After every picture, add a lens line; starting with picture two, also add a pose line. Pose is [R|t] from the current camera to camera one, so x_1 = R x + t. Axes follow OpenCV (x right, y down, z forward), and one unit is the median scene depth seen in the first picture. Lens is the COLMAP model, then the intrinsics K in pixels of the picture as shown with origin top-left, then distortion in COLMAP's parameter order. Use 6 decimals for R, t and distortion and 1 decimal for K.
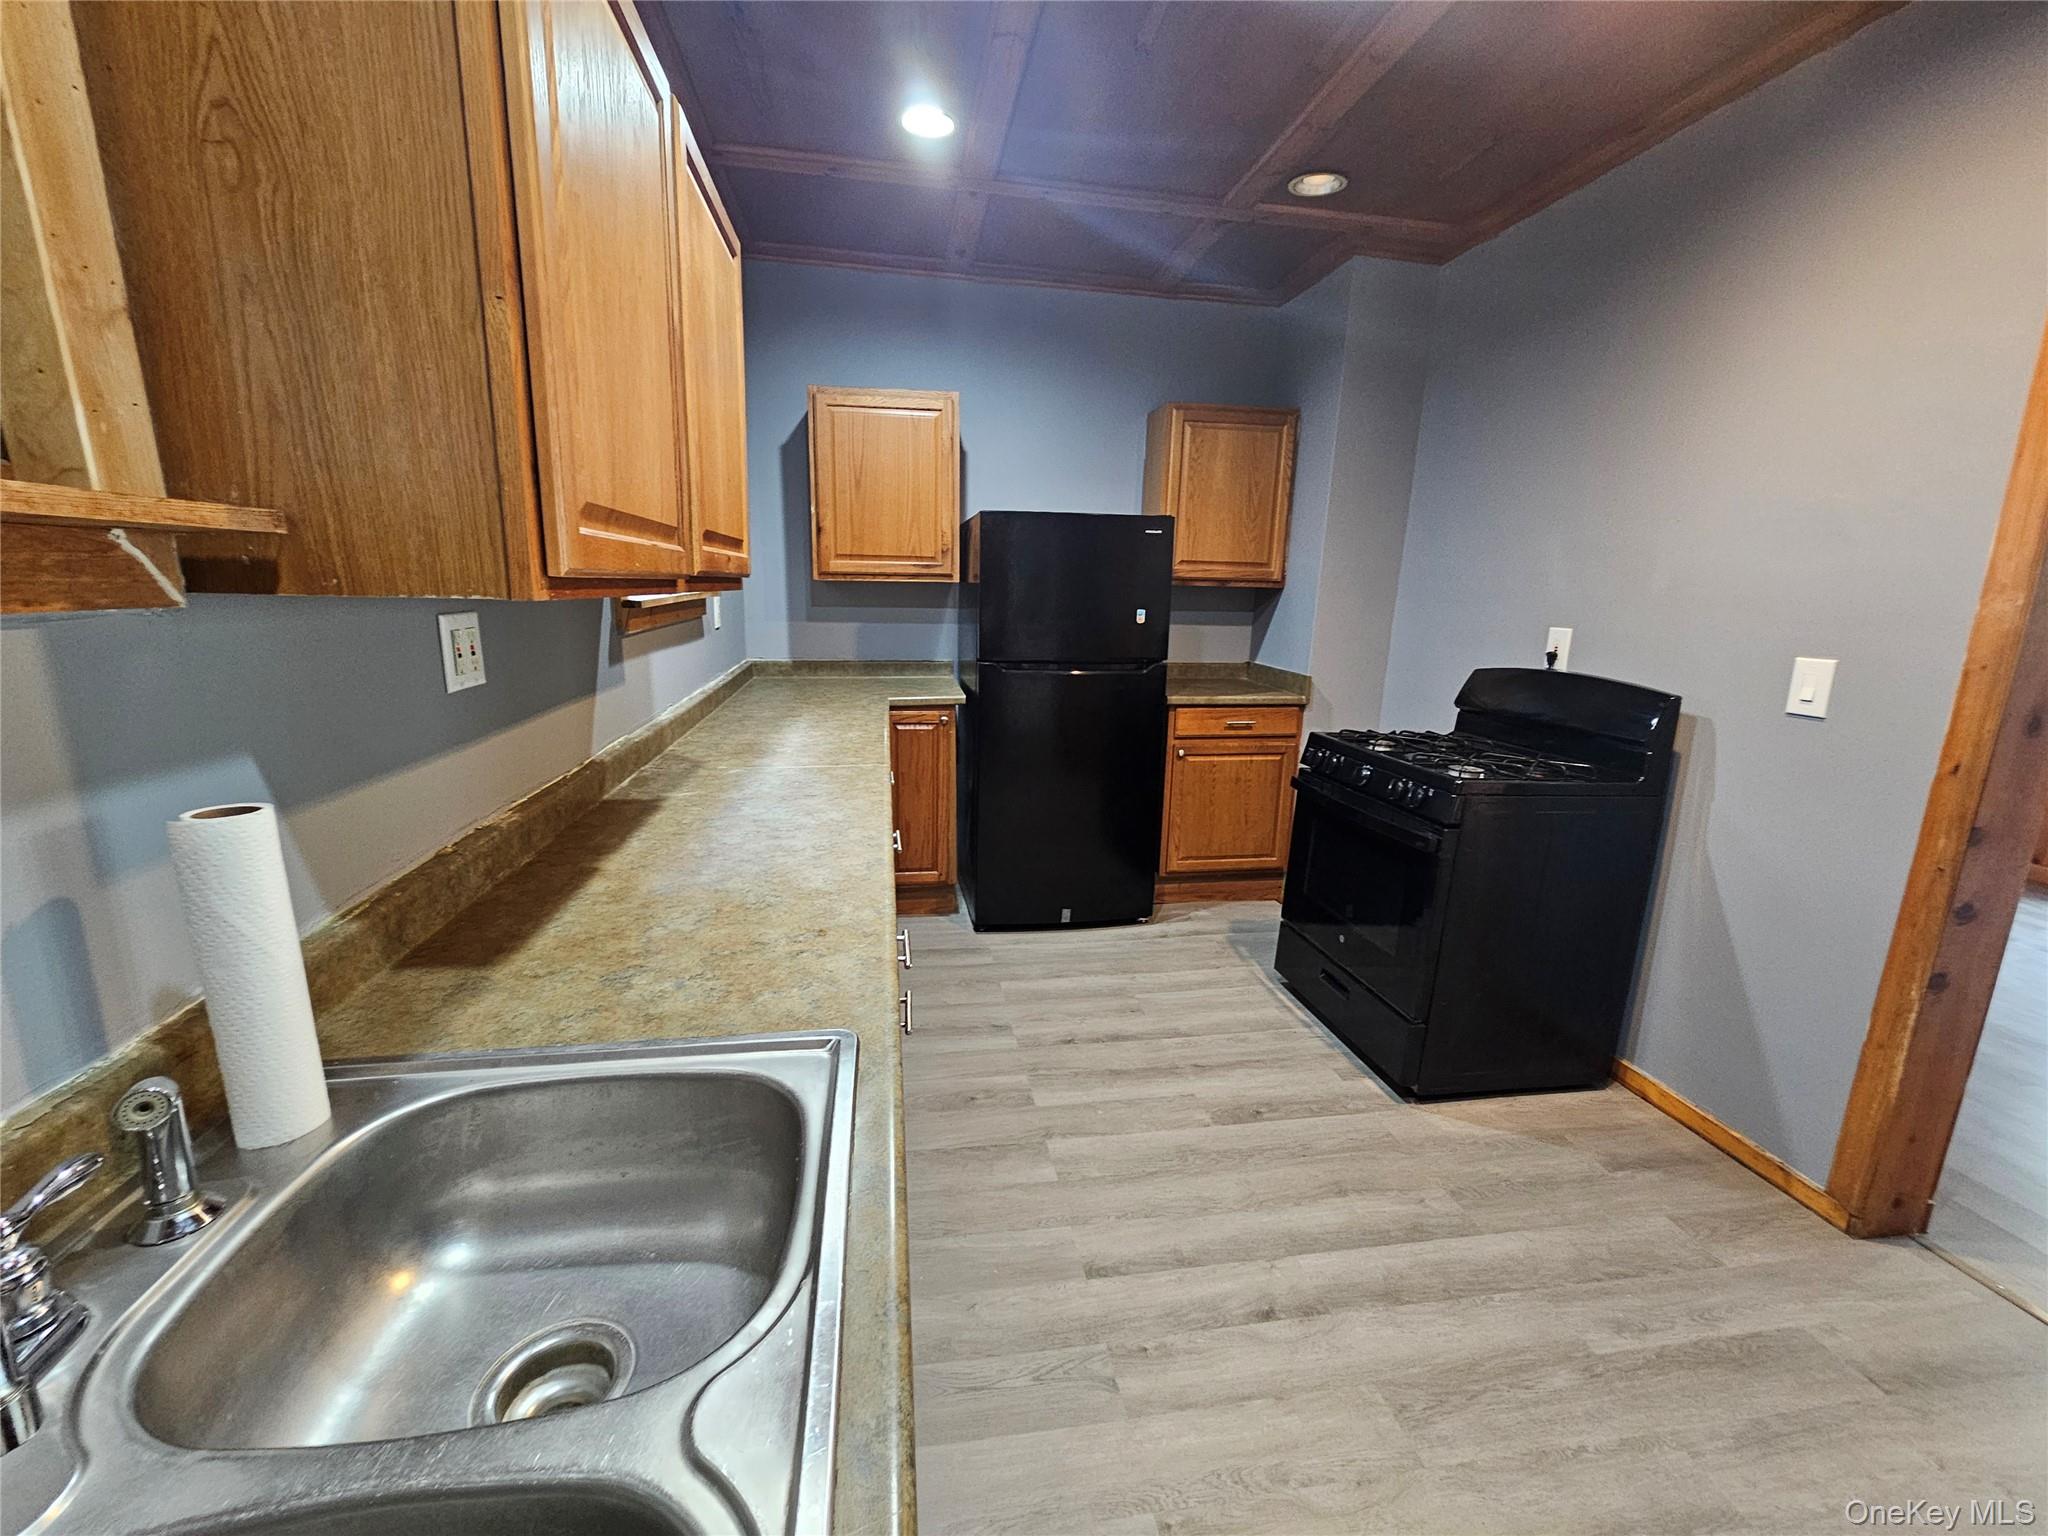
lens RADIAL K [[839.3, 0, 1014.4], [0, 839.3, 764.3], [0, 0, 1]] dist [-0.001908, 0.000254]
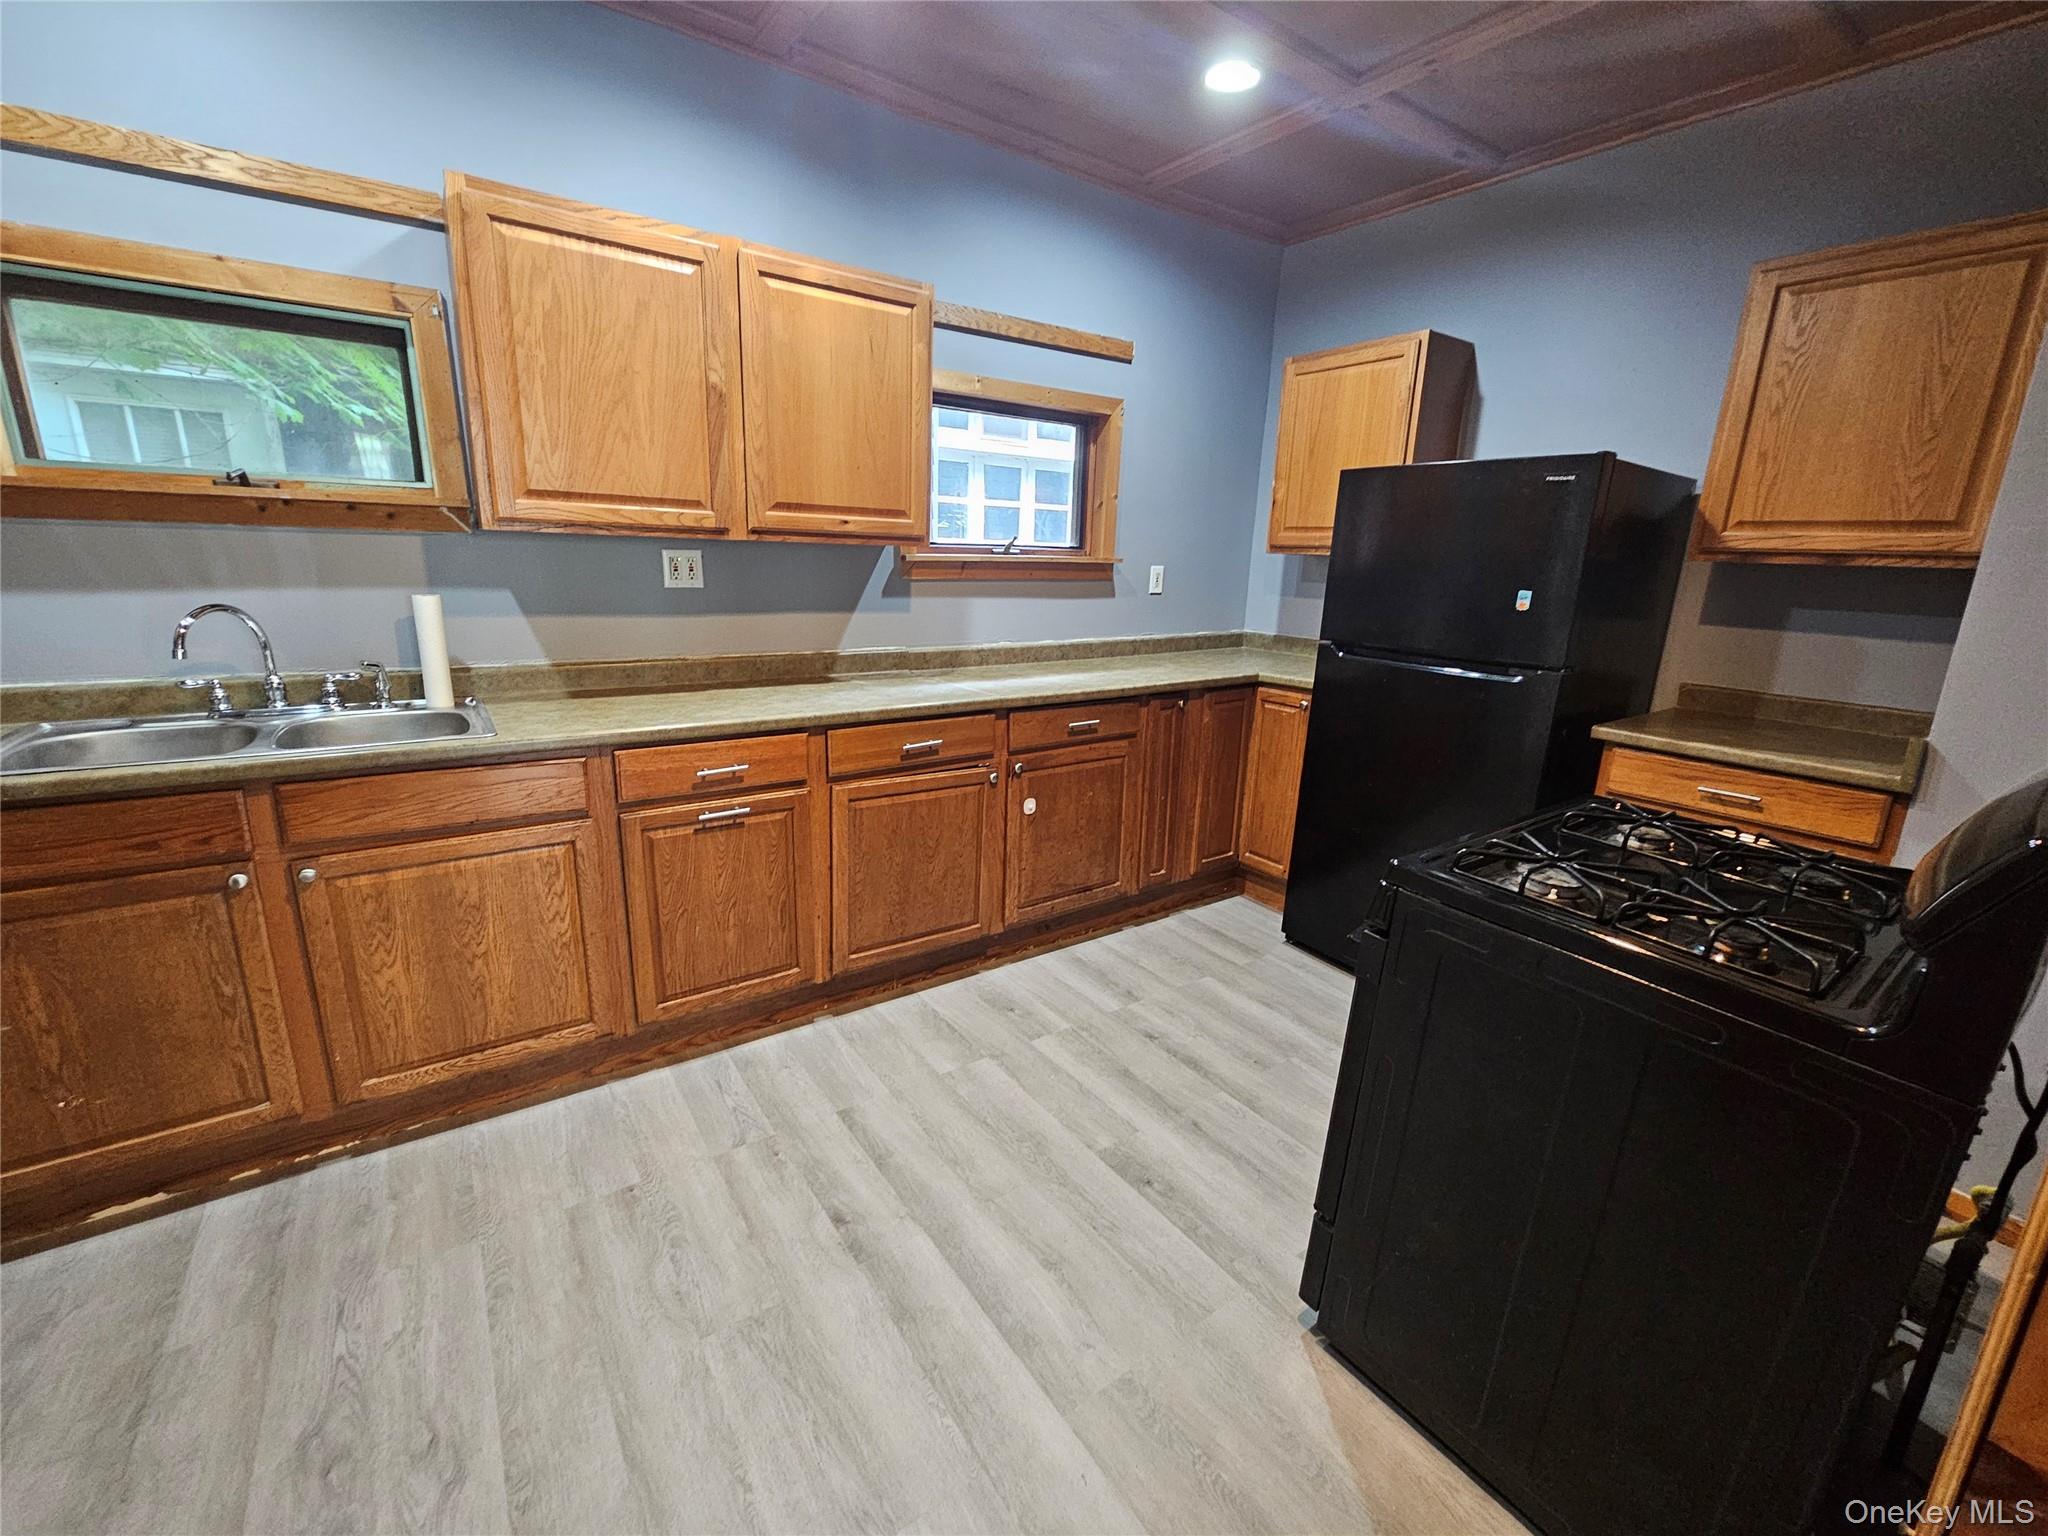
lens RADIAL K [[839.3, 0, 1013.9], [0, 839.3, 754.3], [0, 0, 1]] dist [-0.001908, 0.000254]
pose [[0.445625, 0.205722, -0.871262, 0.908257], [-0.213460, 0.969584, 0.119759, -0.065755], [0.869398, 0.132612, 0.475984, 0.461589]]
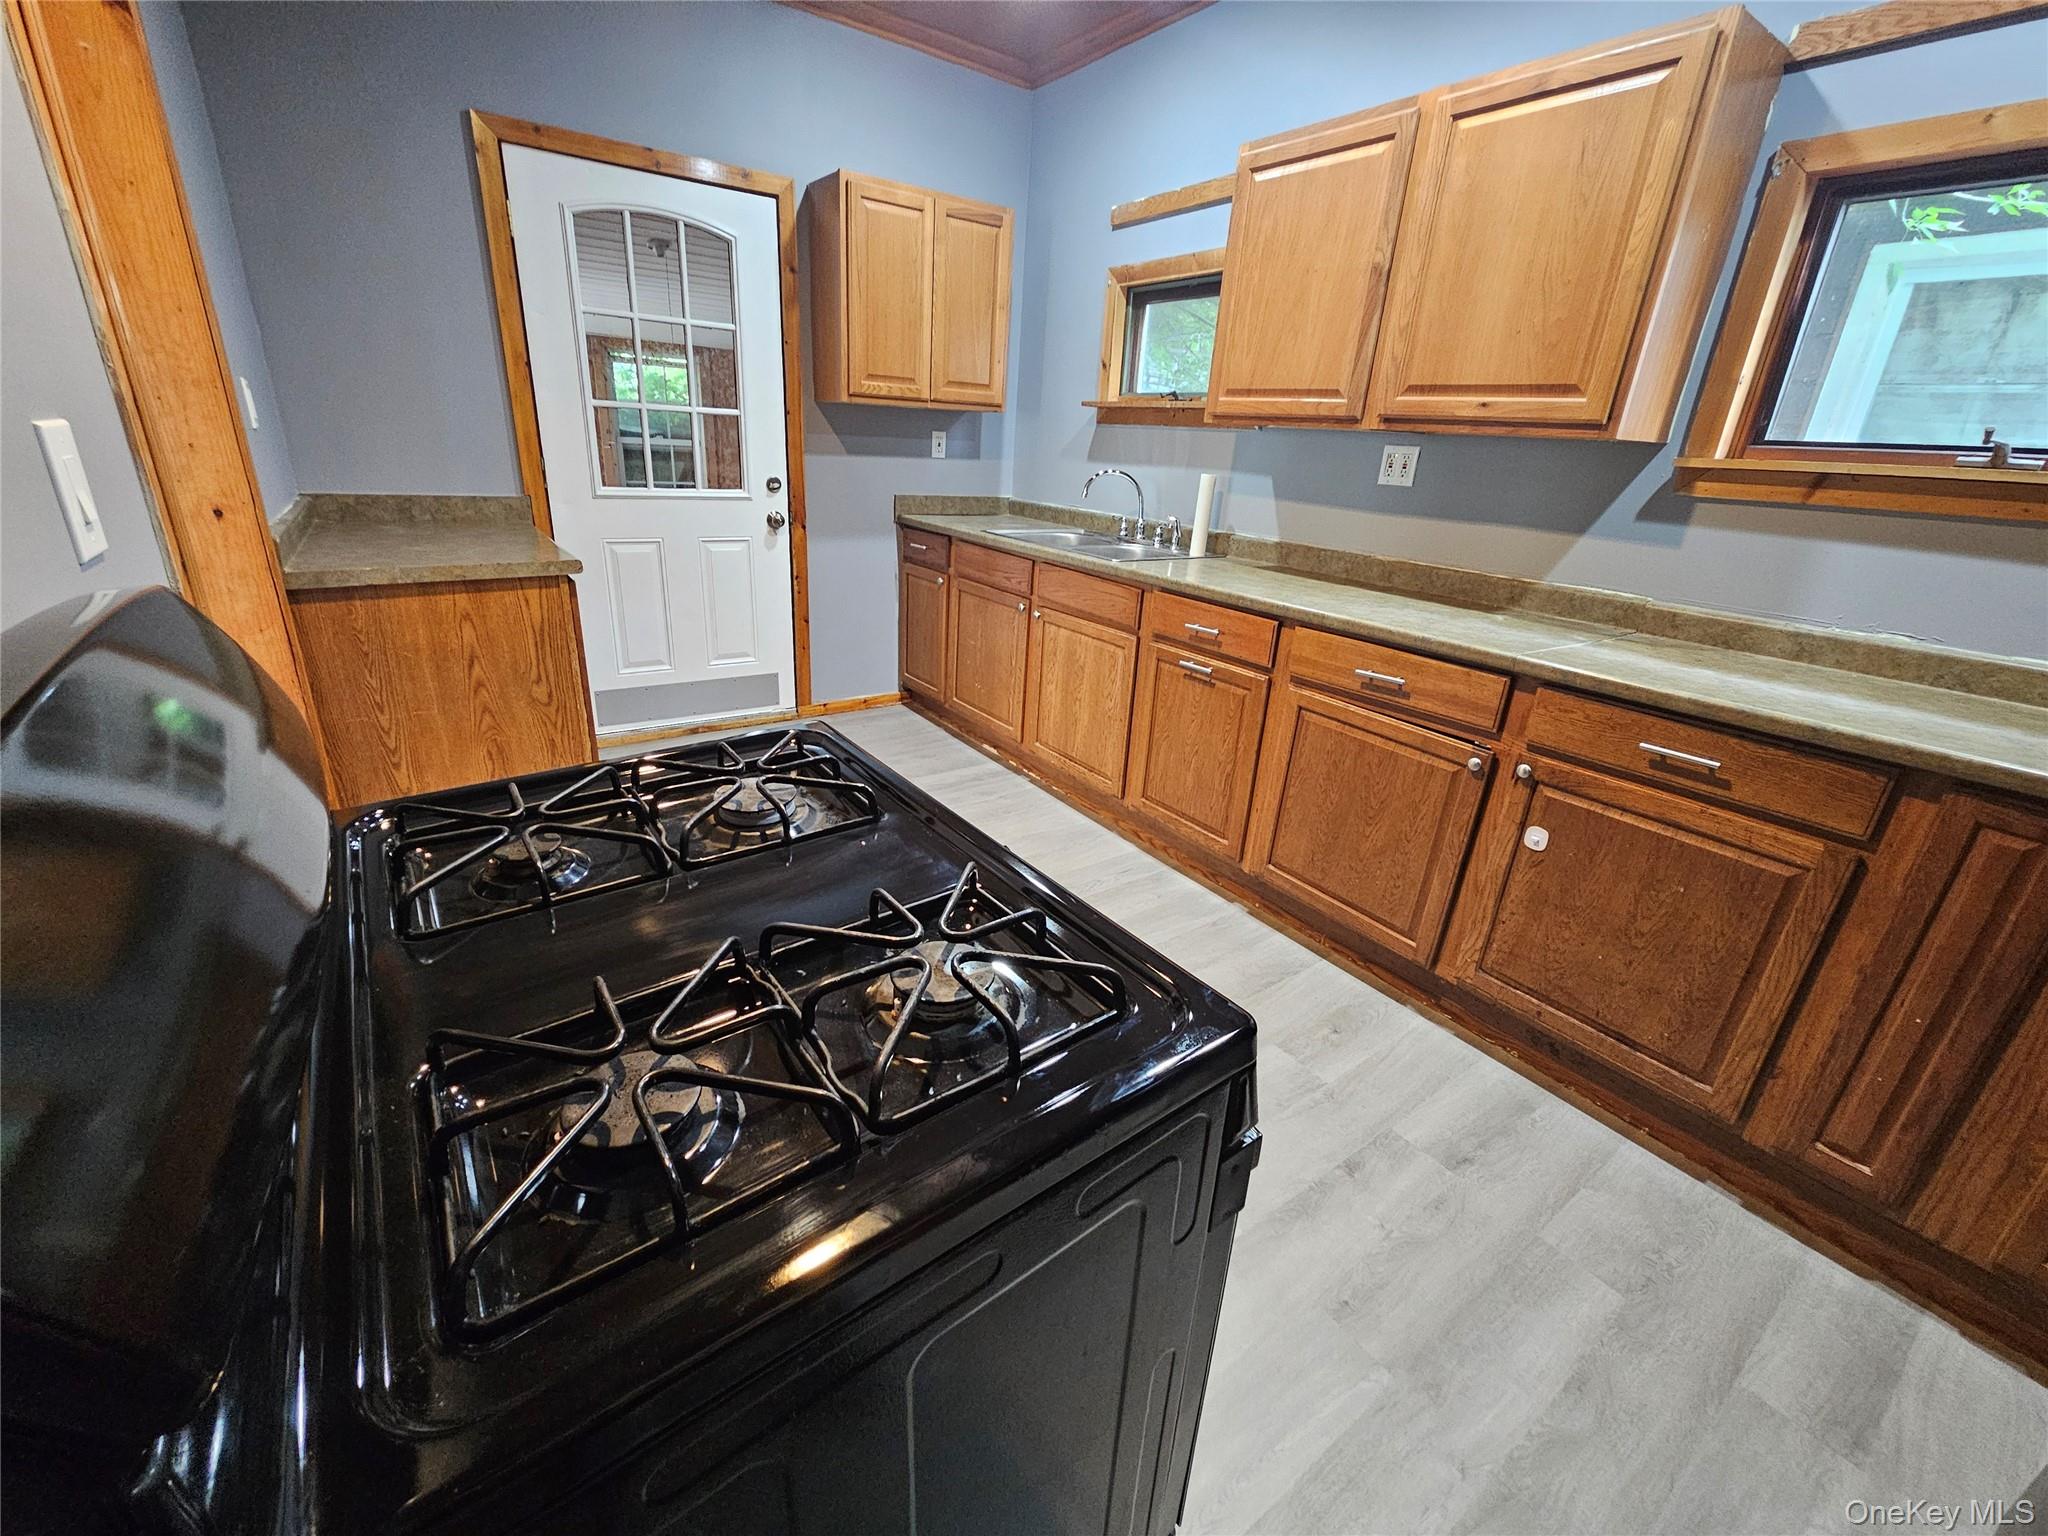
lens RADIAL K [[839.3, 0, 1020.0], [0, 839.3, 752.4], [0, 0, 1]] dist [-0.001908, 0.000254]
pose [[-0.885035, 0.098802, -0.454919, 0.653719], [-0.169905, 0.841251, 0.513254, -0.255797], [0.433411, 0.531541, -0.727749, 1.437780]]
